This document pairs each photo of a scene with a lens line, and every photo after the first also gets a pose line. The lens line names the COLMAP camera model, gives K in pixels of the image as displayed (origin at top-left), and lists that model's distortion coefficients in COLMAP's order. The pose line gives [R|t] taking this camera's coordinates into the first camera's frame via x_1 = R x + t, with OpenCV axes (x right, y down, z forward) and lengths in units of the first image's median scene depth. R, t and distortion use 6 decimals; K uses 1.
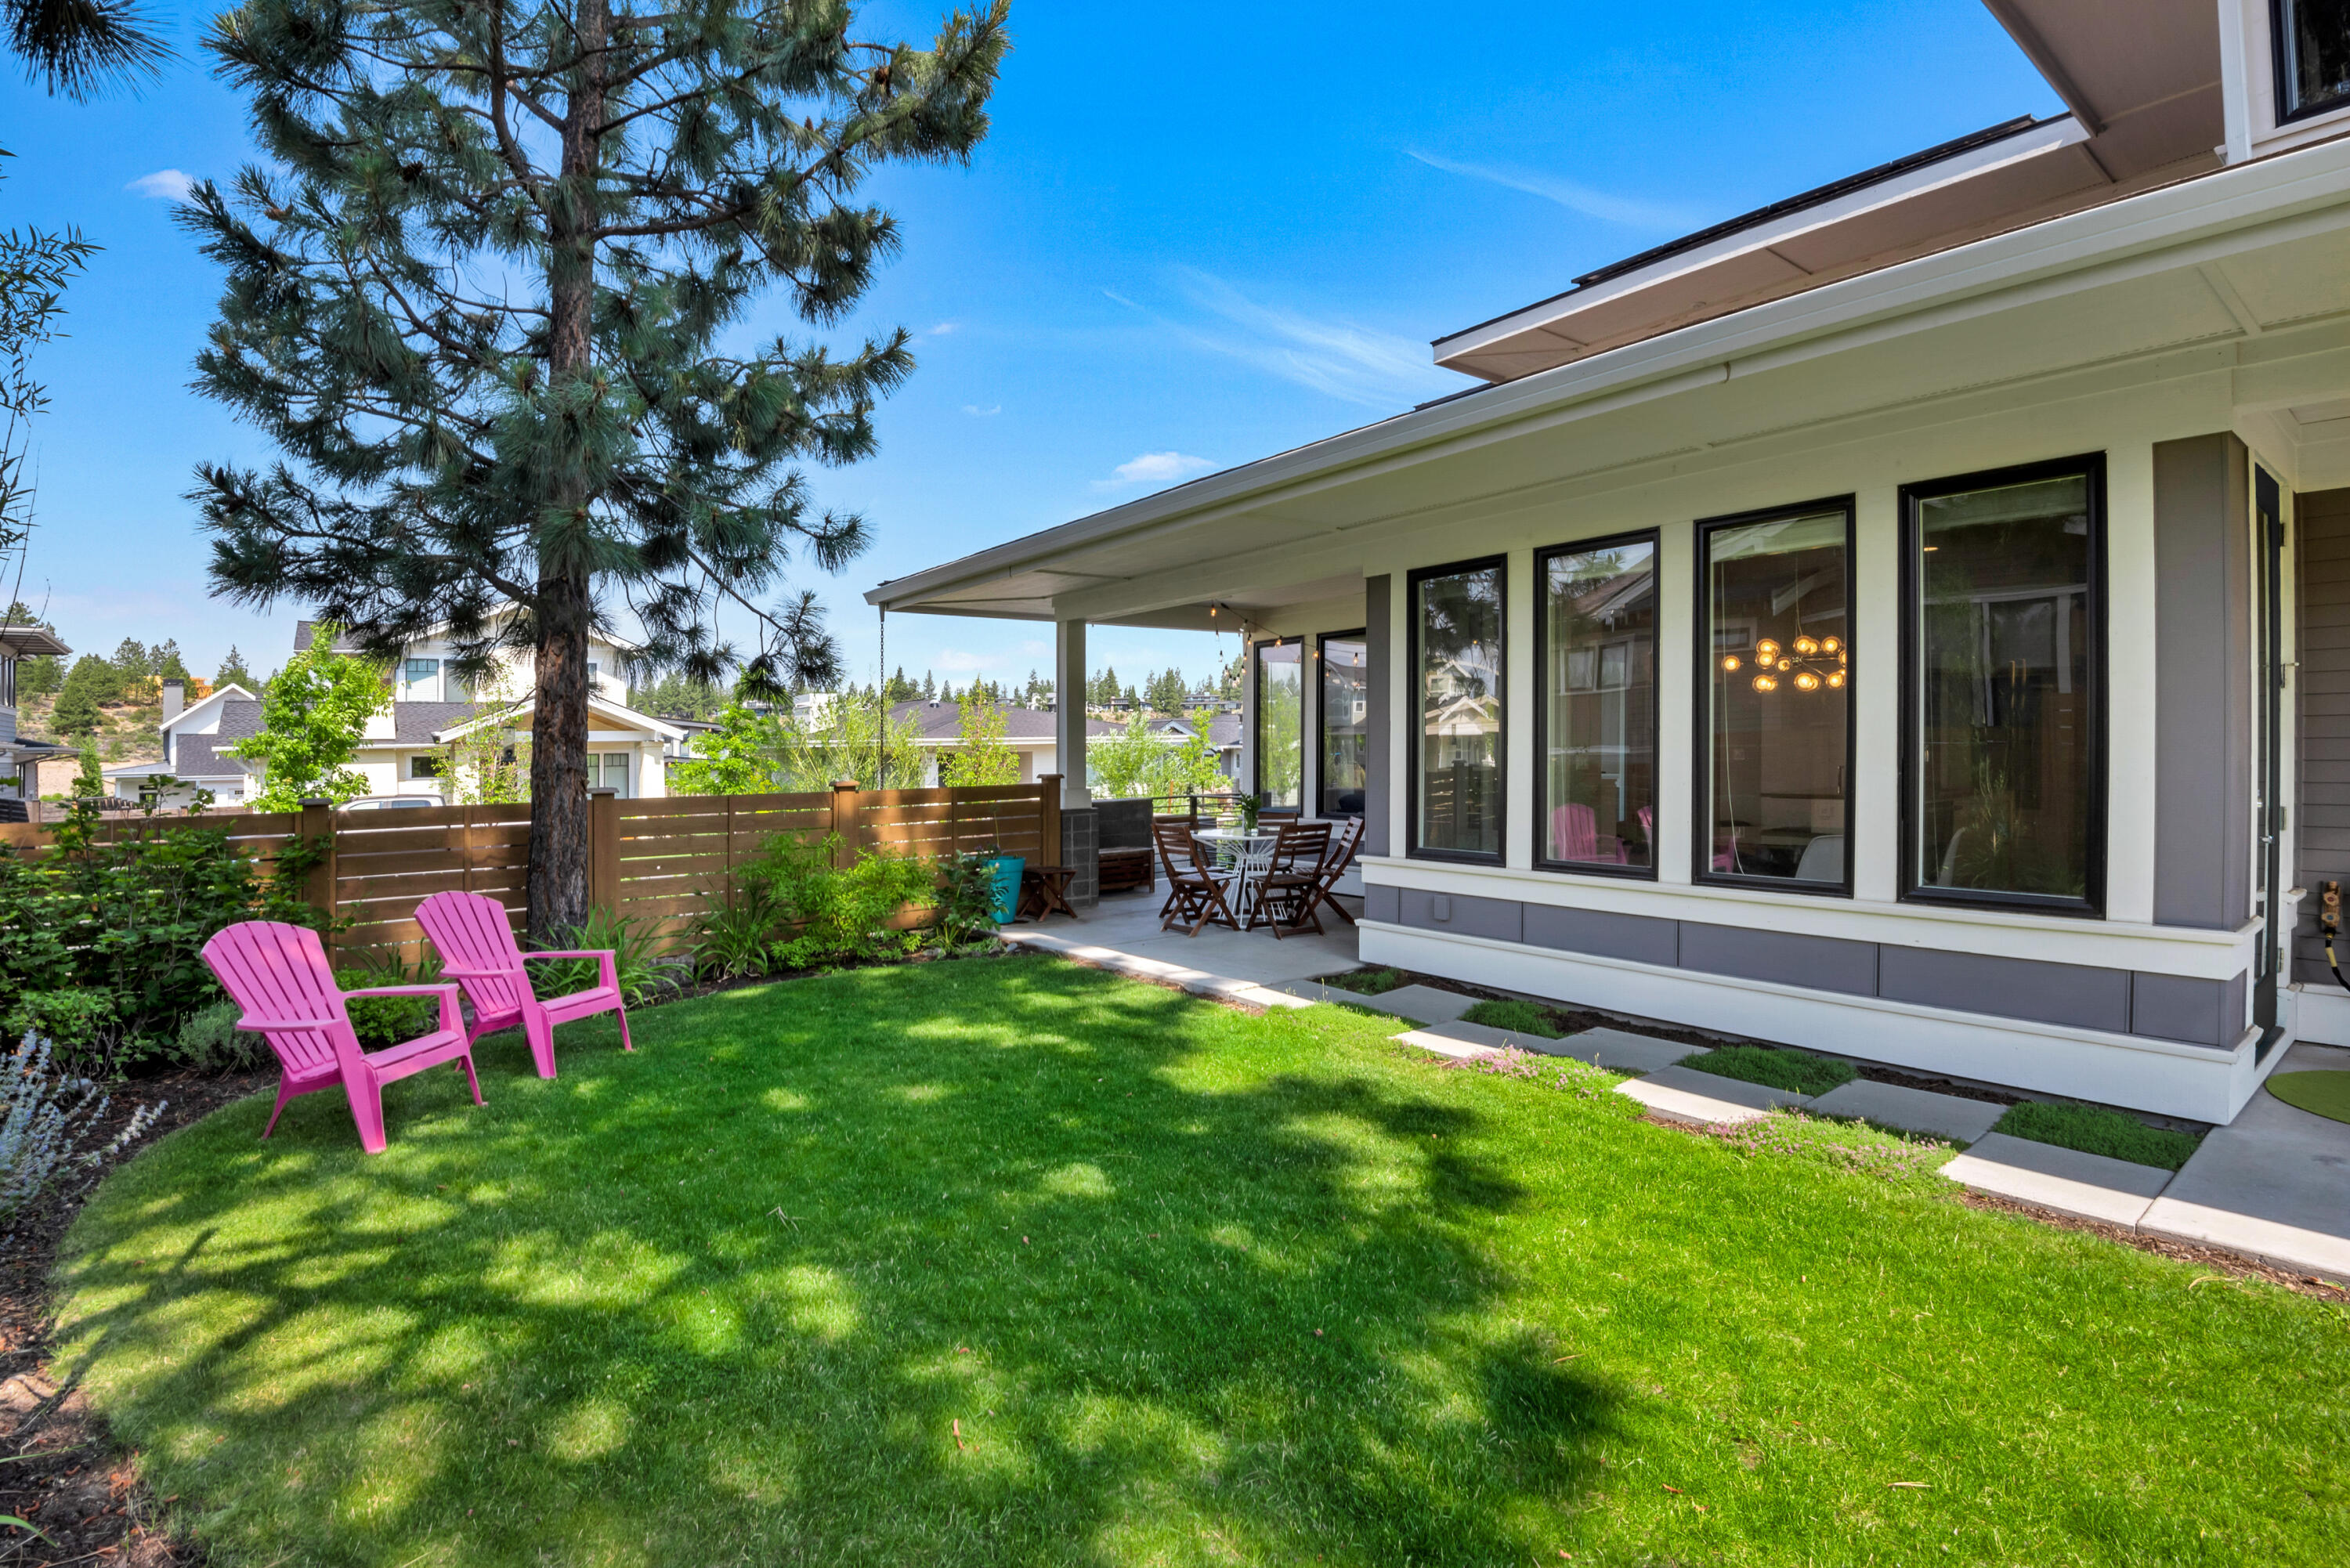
lens RADIAL K [[1106.9, 0, 1172.2], [0, 1106.9, 735.5], [0, 0, 1]] dist [-0.018527, 0.000036]
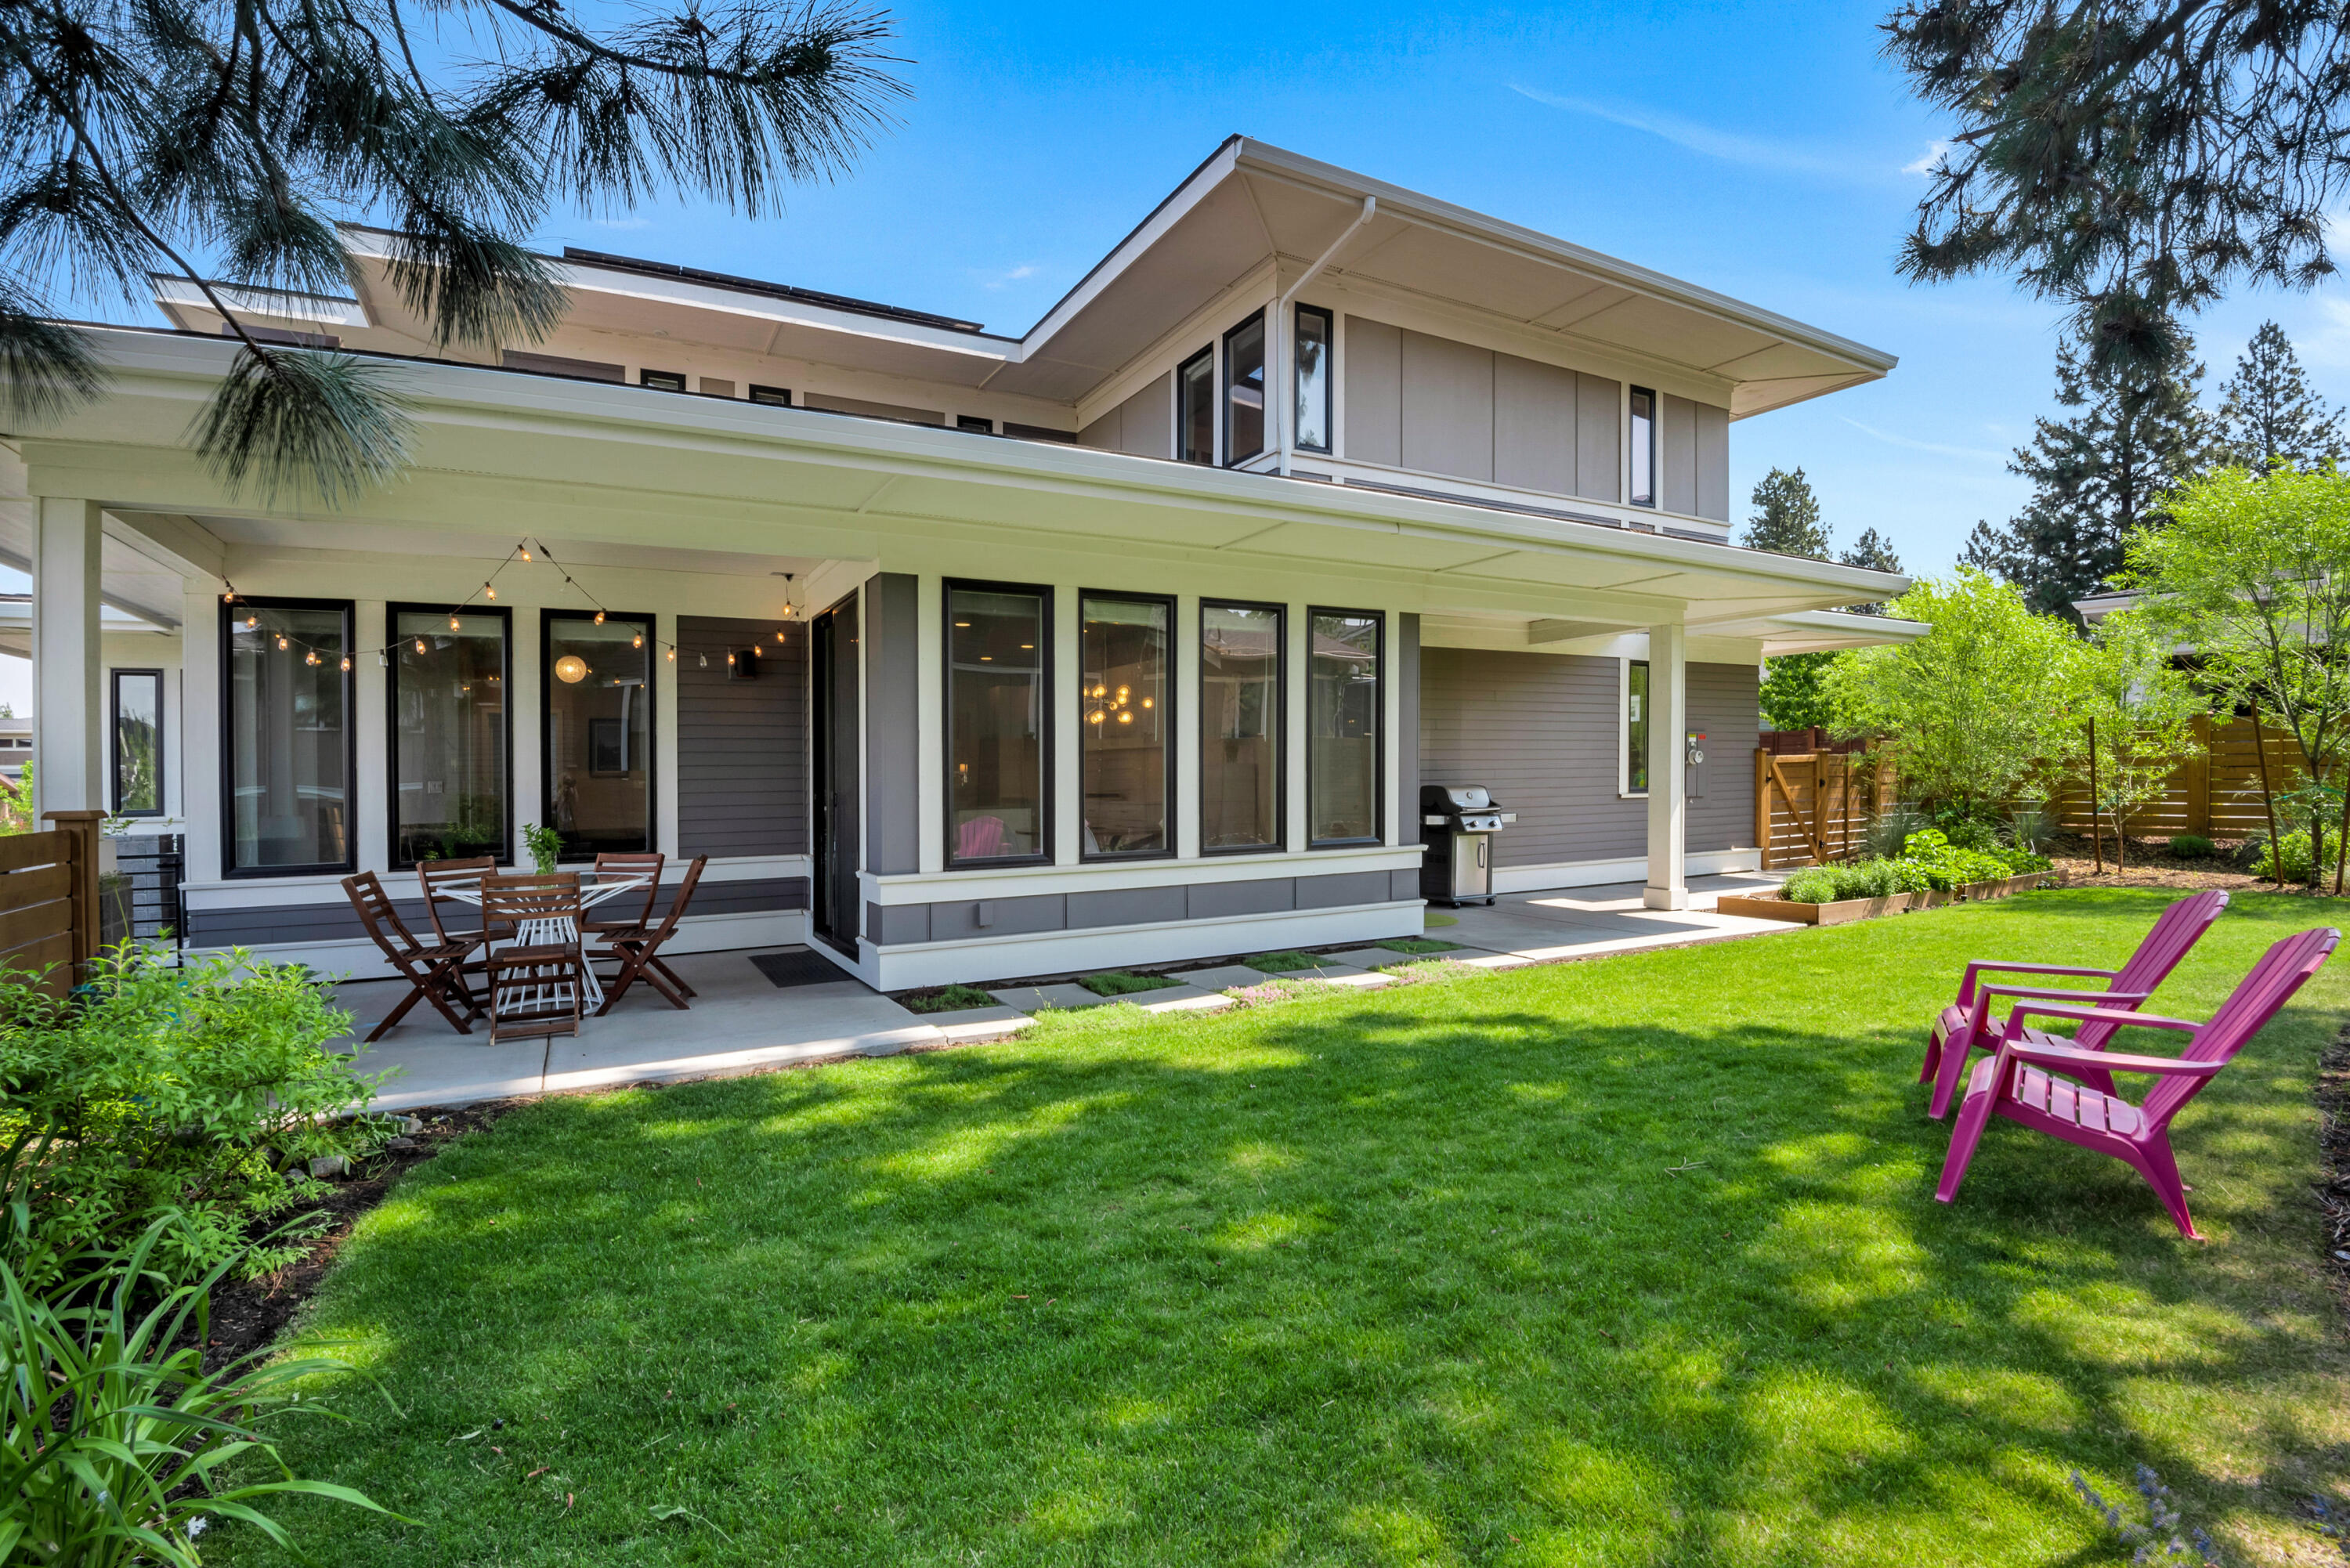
lens RADIAL K [[1088.9, 0, 1173.6], [0, 1088.9, 808.5], [0, 0, 1]] dist [-0.015213, -0.000230]
pose [[0.140928, -0.020601, 0.989805, -1.239223], [0.001120, 0.999786, 0.020649, 0.061384], [-0.990019, -0.001801, 0.140921, 1.155304]]
